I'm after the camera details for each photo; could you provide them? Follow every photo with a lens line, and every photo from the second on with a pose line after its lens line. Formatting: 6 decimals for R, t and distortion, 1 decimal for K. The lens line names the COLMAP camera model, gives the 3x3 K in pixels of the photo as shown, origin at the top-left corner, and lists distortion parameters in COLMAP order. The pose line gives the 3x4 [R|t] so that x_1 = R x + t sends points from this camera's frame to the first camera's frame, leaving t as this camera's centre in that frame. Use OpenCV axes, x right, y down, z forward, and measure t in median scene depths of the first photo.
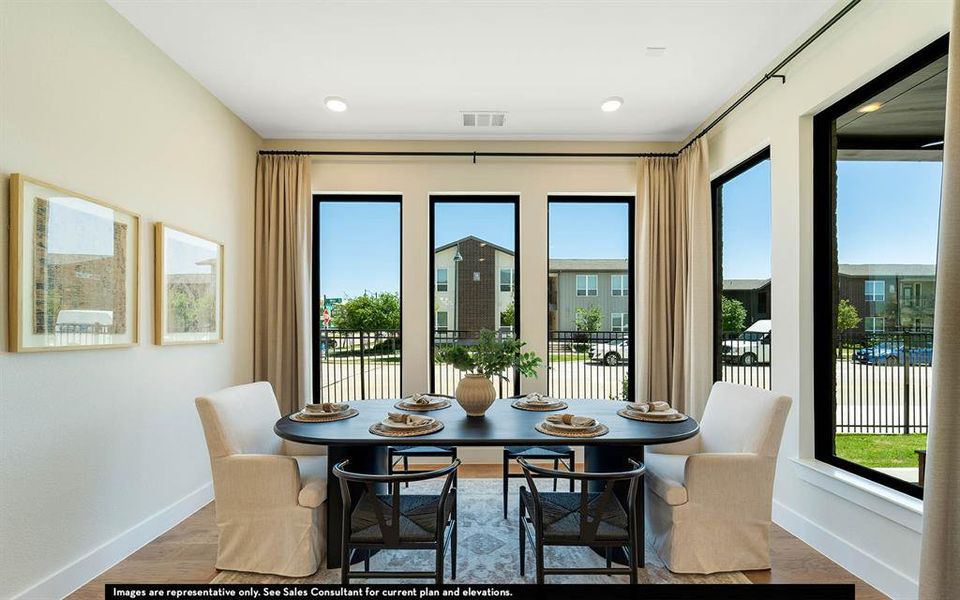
lens RADIAL K [[390.4, 0, 478.3], [0, 390.4, 323.3], [0, 0, 1]] dist [0.001046, -0.000173]
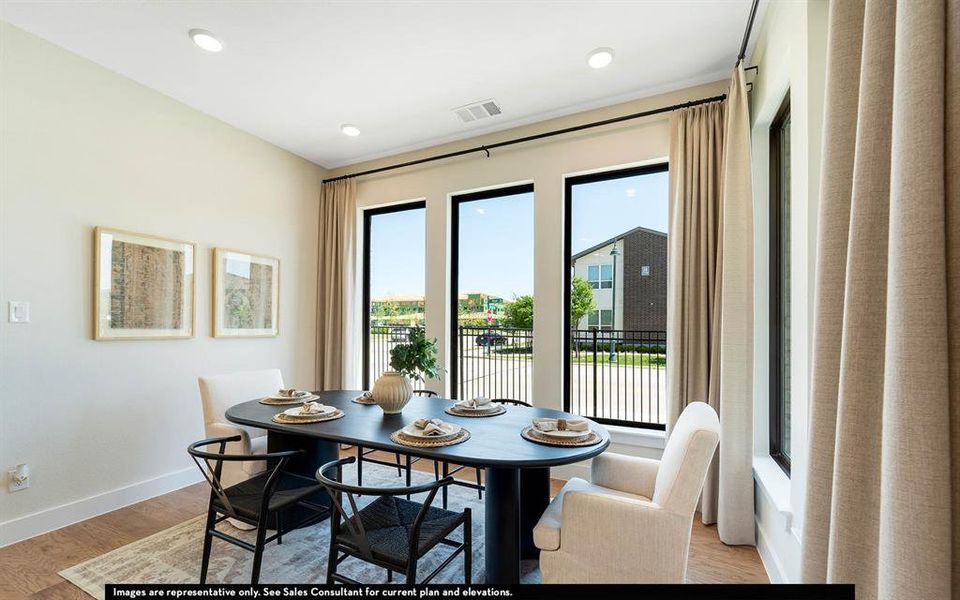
lens RADIAL K [[390.4, 0, 478.3], [0, 390.4, 323.3], [0, 0, 1]] dist [0.001046, -0.000173]
pose [[0.896097, 0.003178, -0.443847, 0.413639], [-0.002148, 0.999994, 0.002823, -0.000104], [0.443853, -0.001576, 0.896098, 0.123487]]
